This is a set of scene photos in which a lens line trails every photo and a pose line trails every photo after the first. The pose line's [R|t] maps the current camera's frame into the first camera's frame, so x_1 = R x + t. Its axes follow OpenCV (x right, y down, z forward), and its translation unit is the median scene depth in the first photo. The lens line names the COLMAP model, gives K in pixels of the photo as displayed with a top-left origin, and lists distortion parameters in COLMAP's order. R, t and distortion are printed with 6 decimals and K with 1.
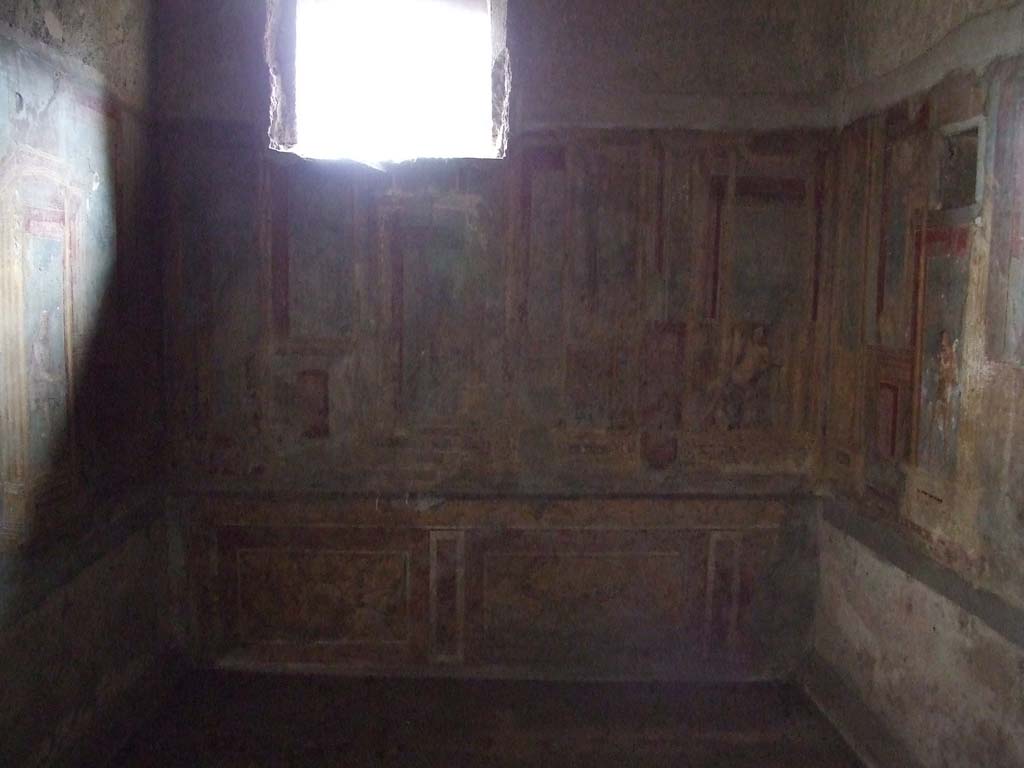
lens RADIAL K [[817.7, 0, 508.4], [0, 817.7, 384.5], [0, 0, 1]] dist [-0.060070, 0.049839]
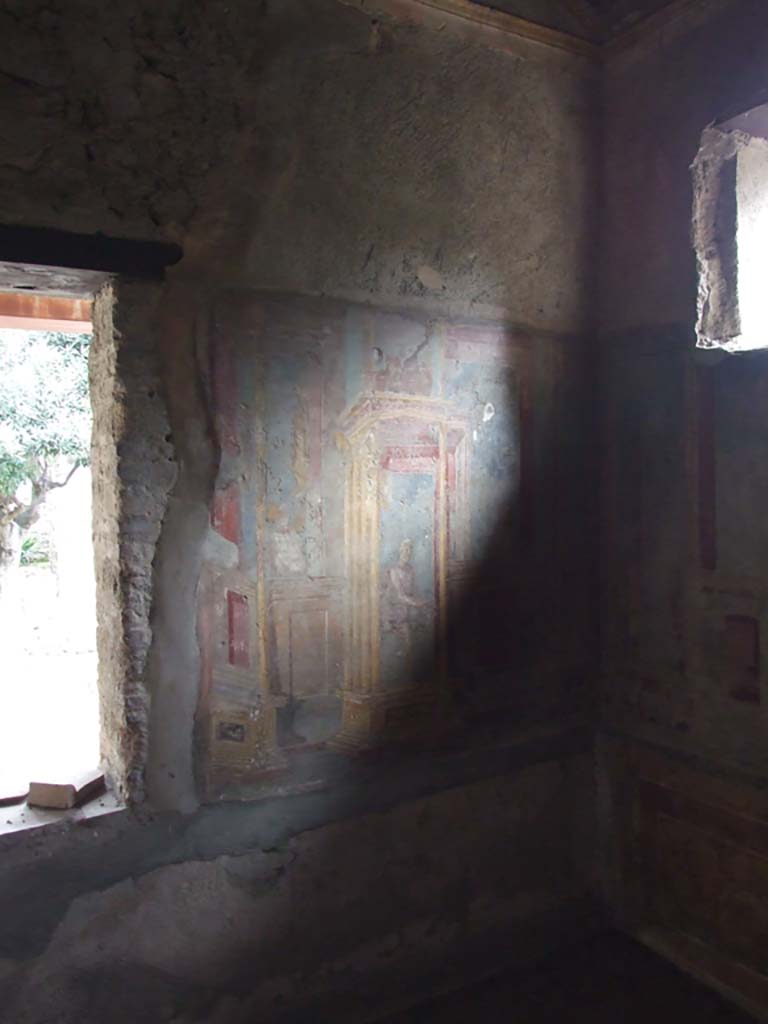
lens RADIAL K [[817.7, 0, 412.1], [0, 817.7, 525.3], [0, 0, 1]] dist [-0.060070, 0.049839]
pose [[0.518444, 0.020005, -0.854878, 0.353039], [-0.078730, 0.996597, -0.024425, -0.080868], [0.851480, 0.079967, 0.518254, 0.417803]]
